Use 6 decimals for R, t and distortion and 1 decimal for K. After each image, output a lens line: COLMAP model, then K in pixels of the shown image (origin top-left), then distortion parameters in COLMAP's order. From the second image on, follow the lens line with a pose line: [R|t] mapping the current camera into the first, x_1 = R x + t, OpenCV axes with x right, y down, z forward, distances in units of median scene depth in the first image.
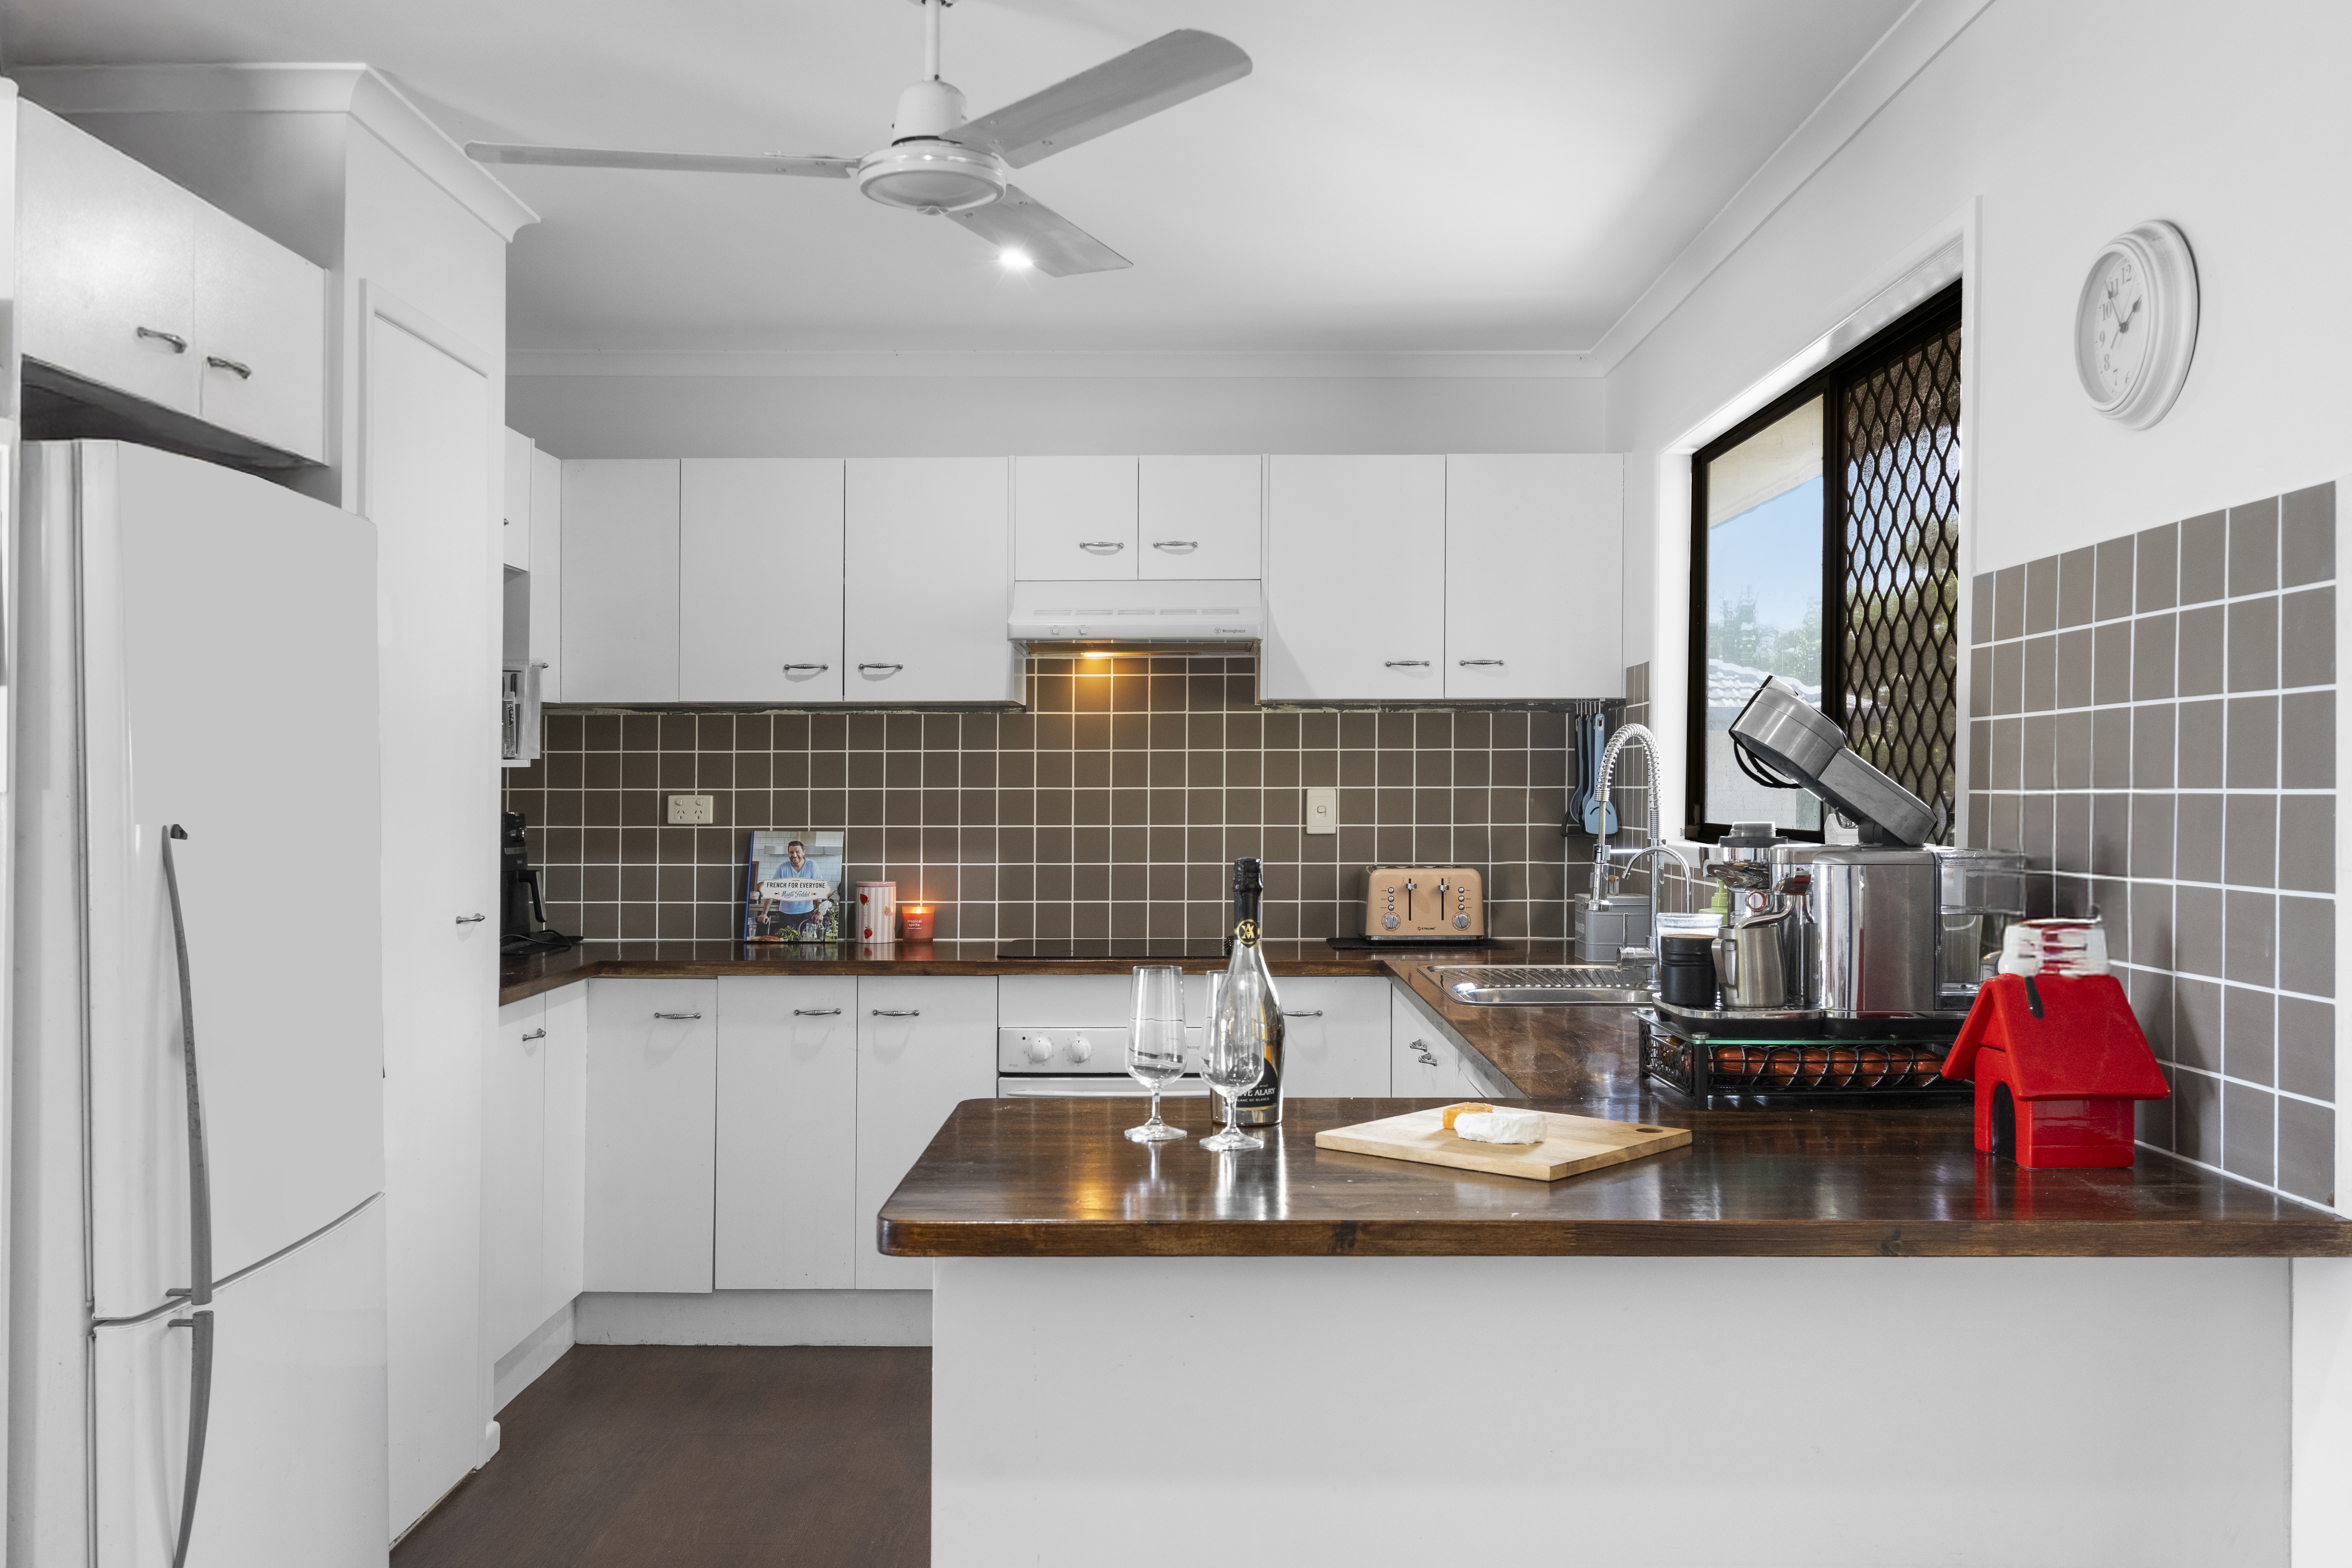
lens RADIAL K [[1995.8, 0, 1180.2], [0, 1995.8, 774.4], [0, 0, 1]] dist [0.013710, 0.002500]
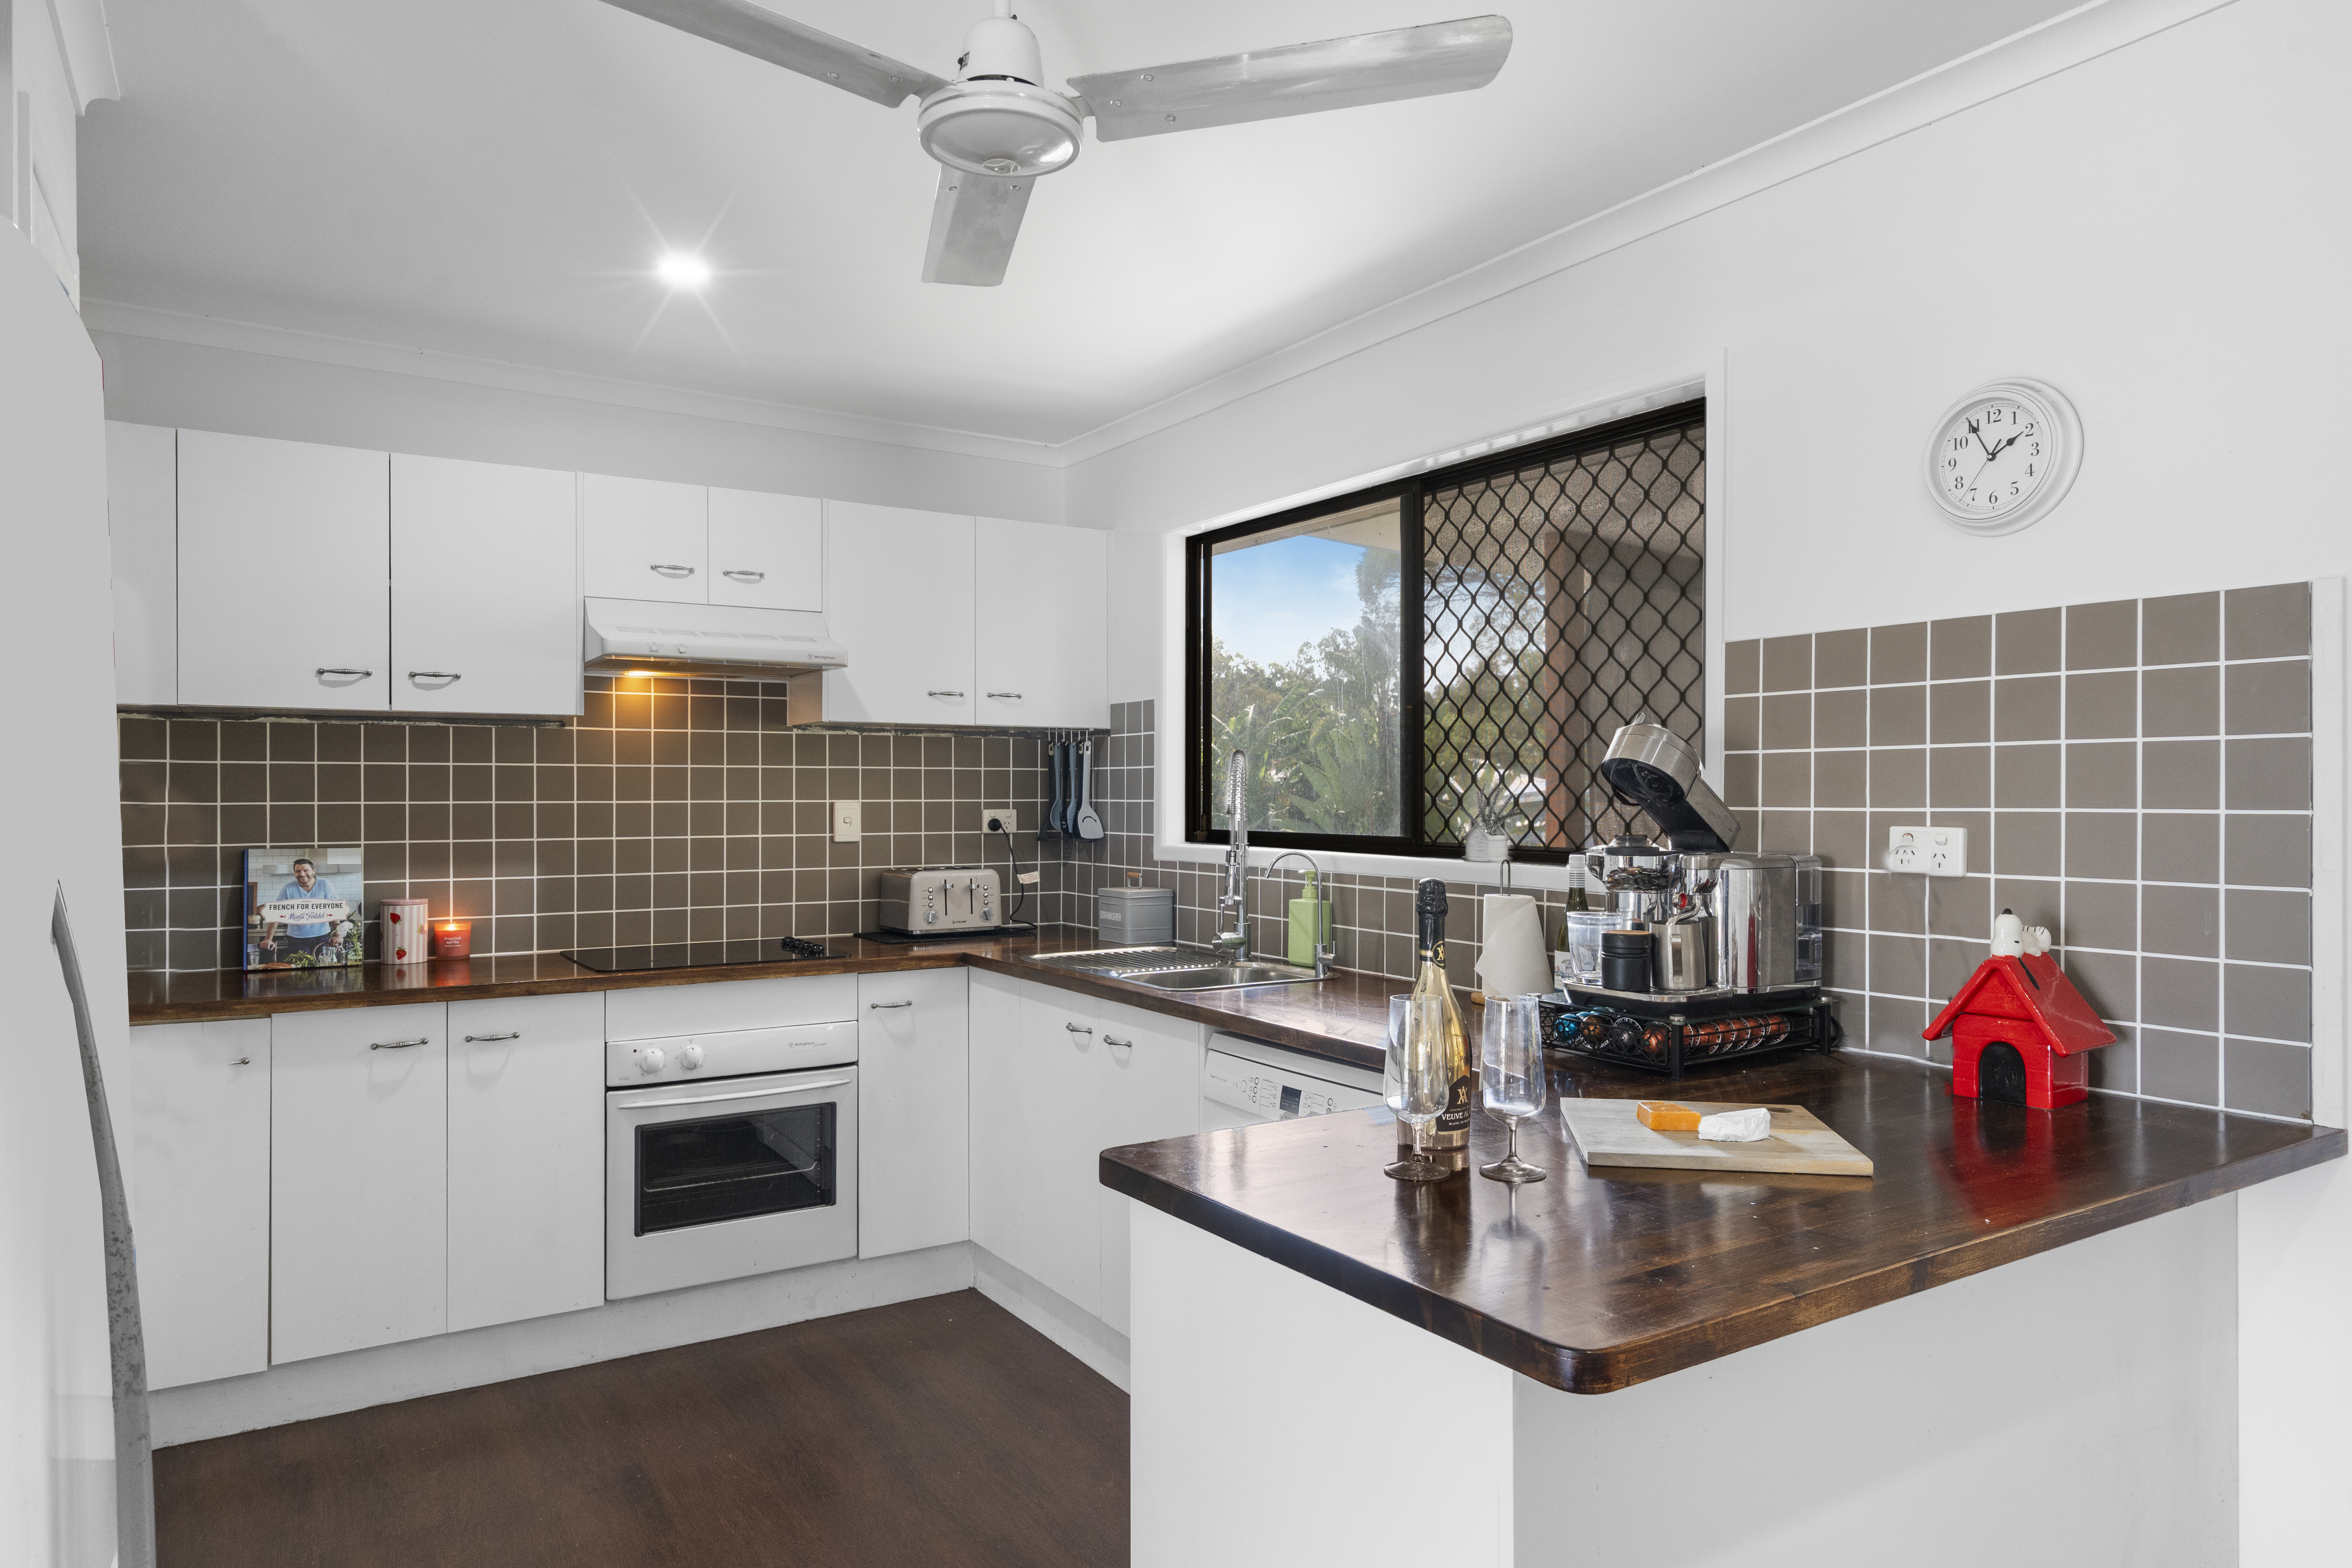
lens RADIAL K [[1434.6, 0, 1166.9], [0, 1434.6, 802.9], [0, 0, 1]] dist [0.009618, -0.000279]
pose [[0.841044, -0.002209, 0.540962, -0.224815], [-0.004281, 0.999933, 0.010738, -0.001718], [-0.540950, -0.011347, 0.840978, 0.226602]]
